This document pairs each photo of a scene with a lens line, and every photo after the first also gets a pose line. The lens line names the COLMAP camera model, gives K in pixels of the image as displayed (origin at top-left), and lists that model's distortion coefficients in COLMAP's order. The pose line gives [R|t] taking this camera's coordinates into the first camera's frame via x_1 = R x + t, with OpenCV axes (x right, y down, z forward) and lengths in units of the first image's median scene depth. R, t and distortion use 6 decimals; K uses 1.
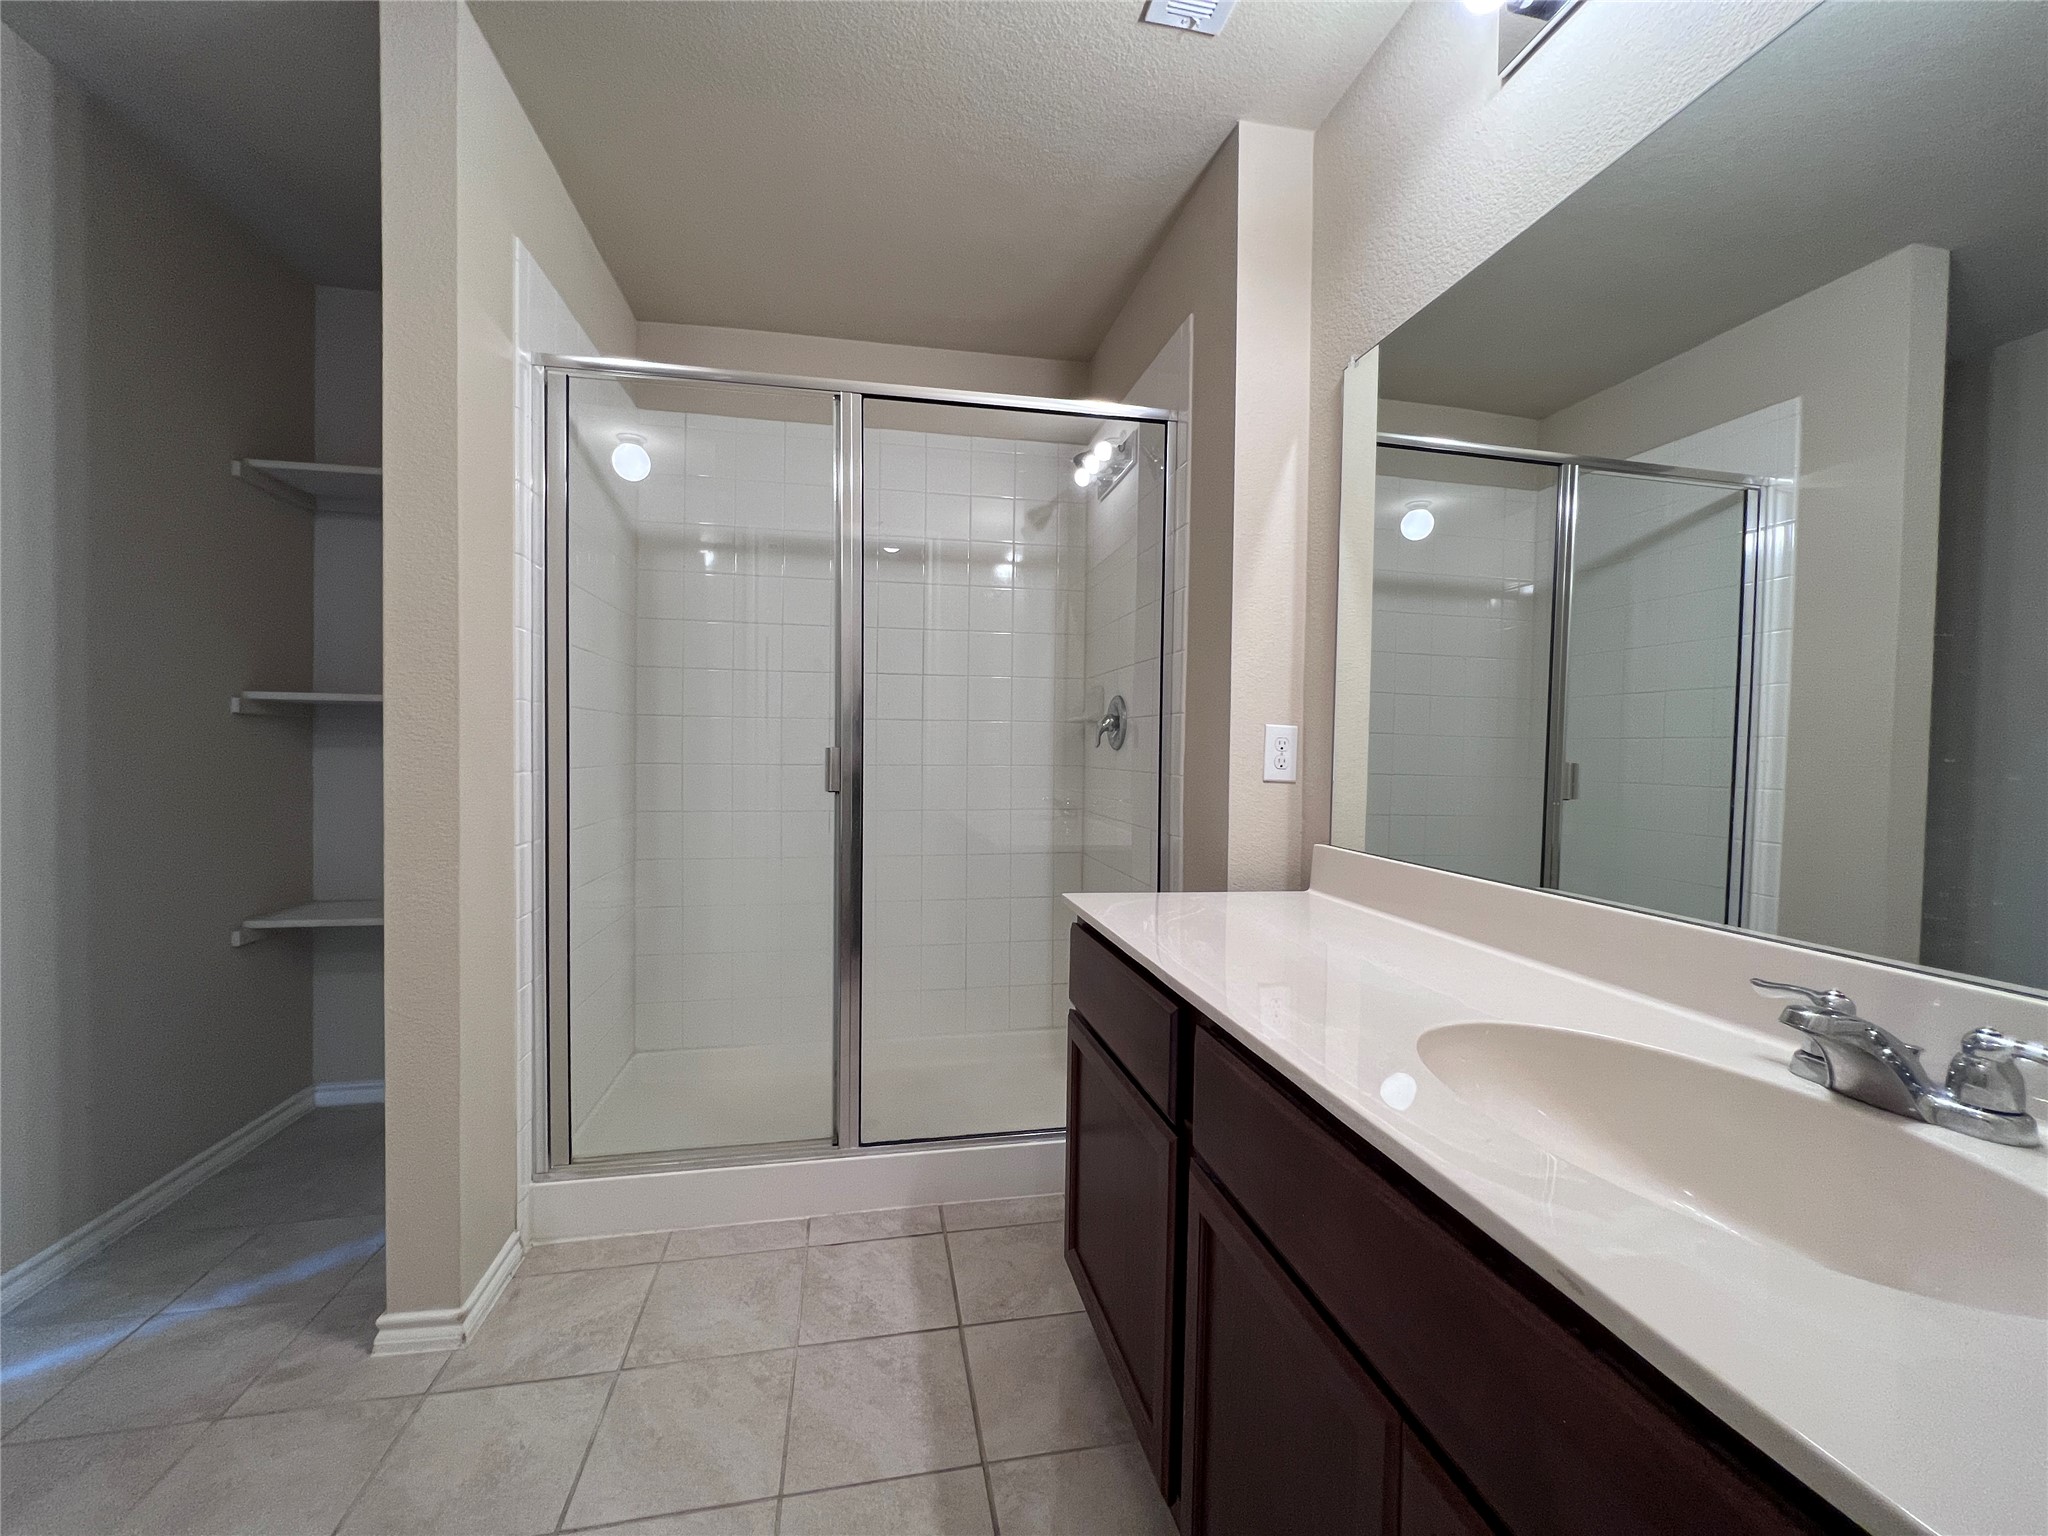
lens RADIAL K [[821.9, 0, 995.8], [0, 821.9, 787.9], [0, 0, 1]] dist [-0.001472, -0.000616]
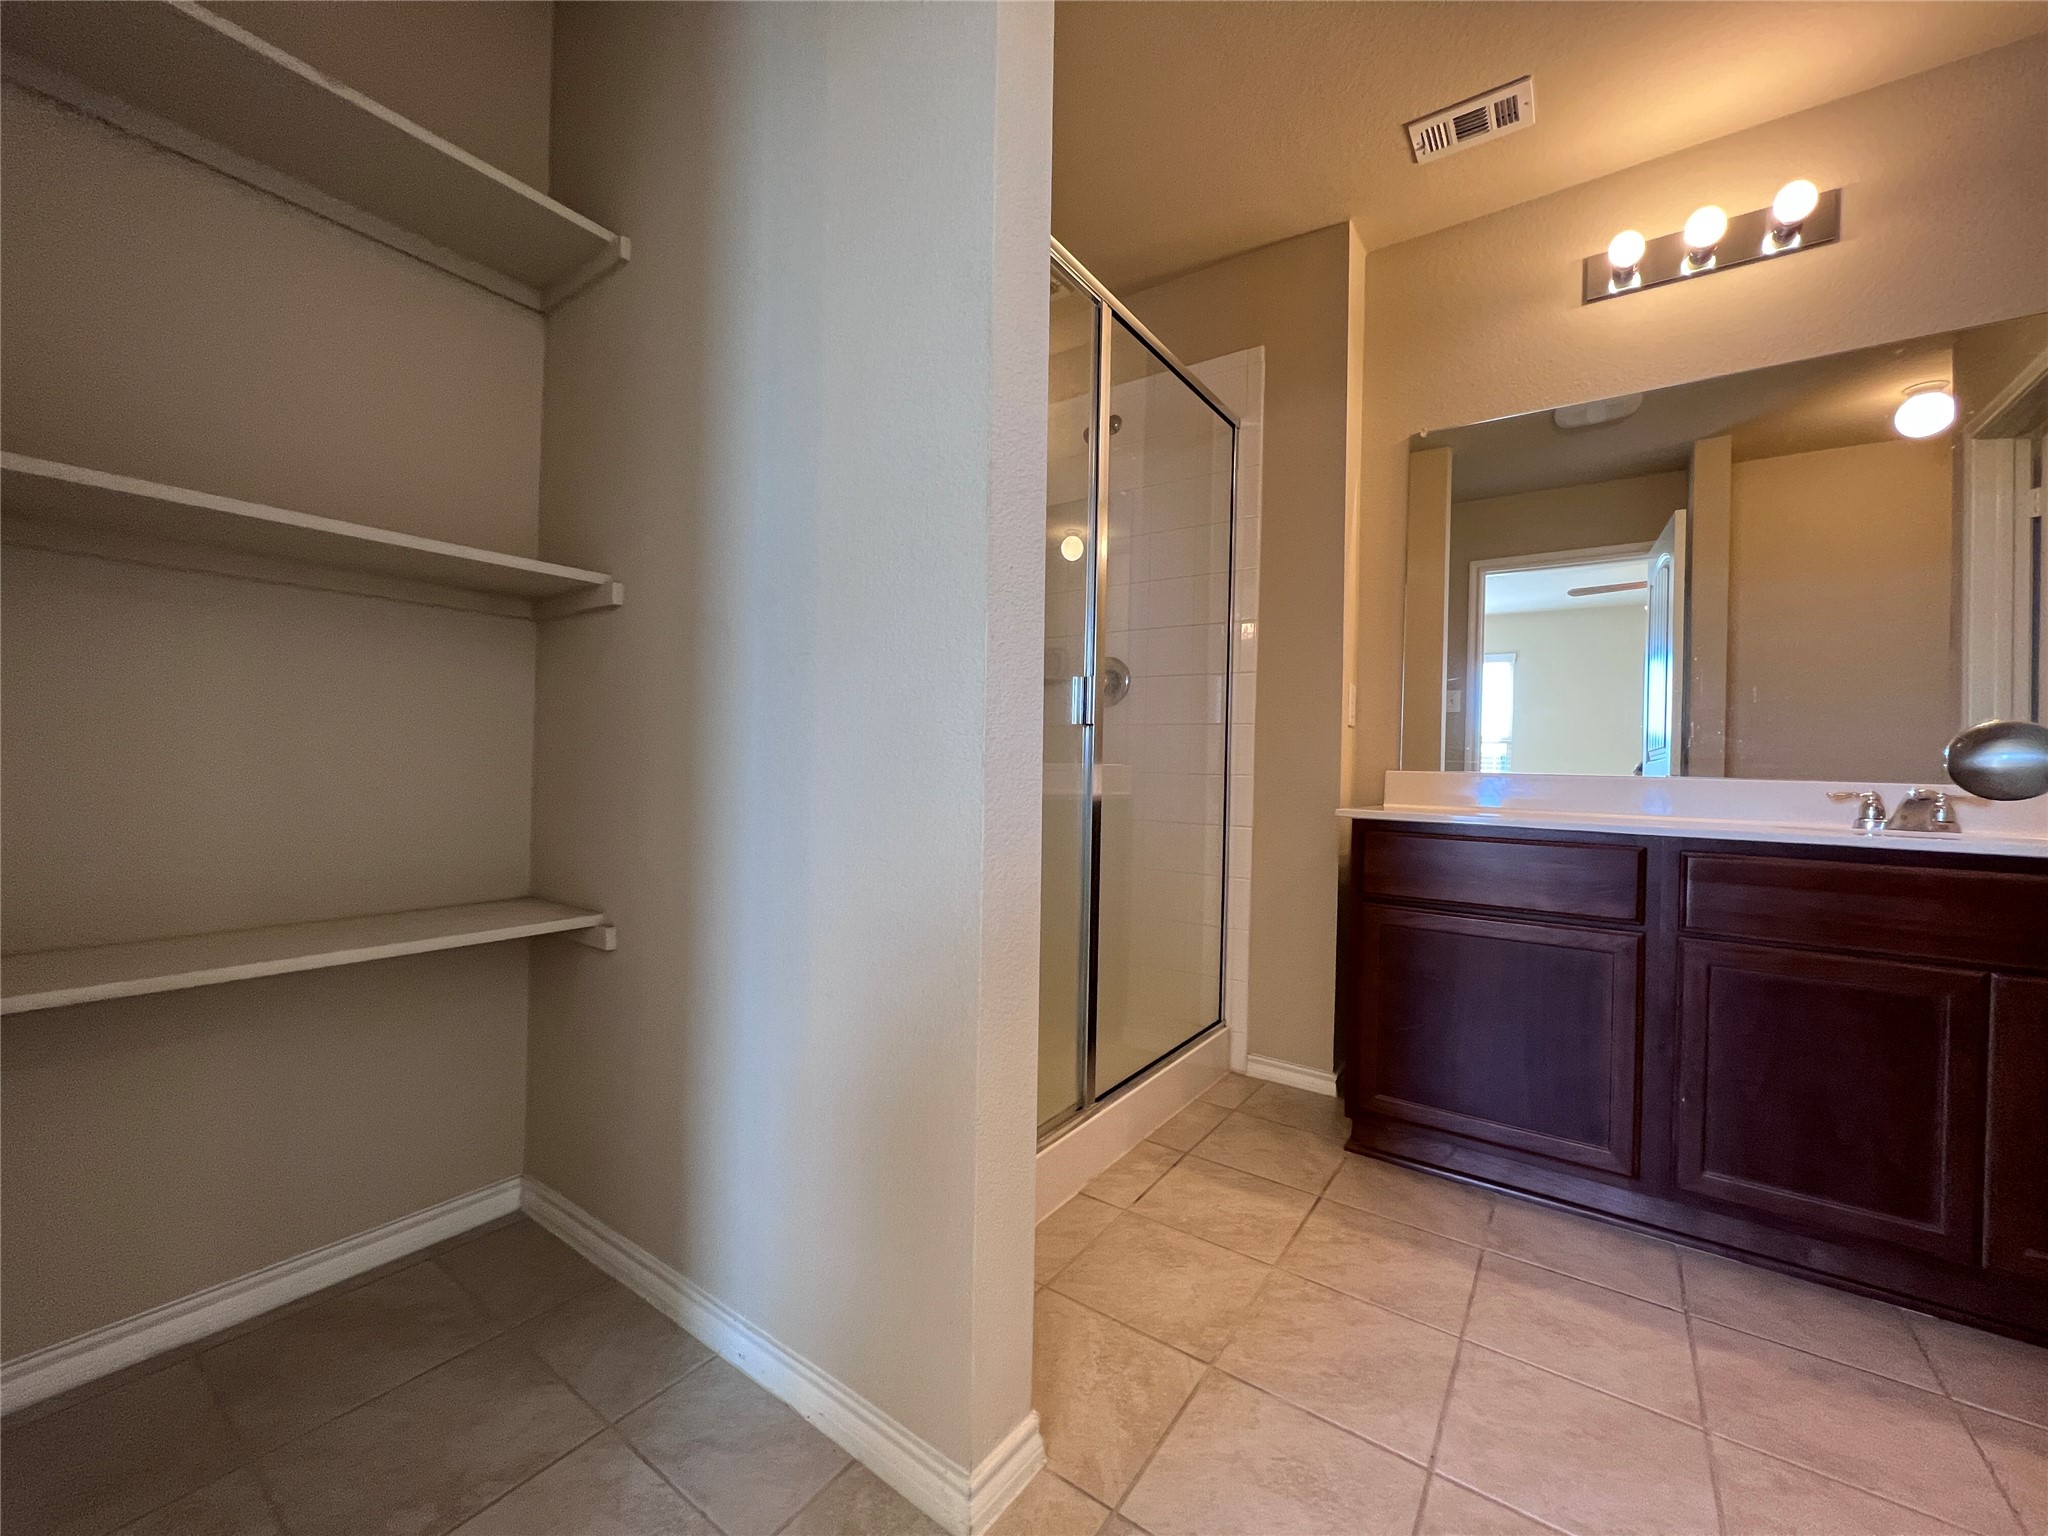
lens RADIAL K [[821.9, 0, 1020.1], [0, 821.9, 763.8], [0, 0, 1]] dist [-0.001472, -0.000616]
pose [[0.715442, 0.006664, 0.698640, -1.194671], [0.004816, 0.999884, -0.014469, 0.069479], [-0.698655, 0.013716, 0.715327, 0.485191]]
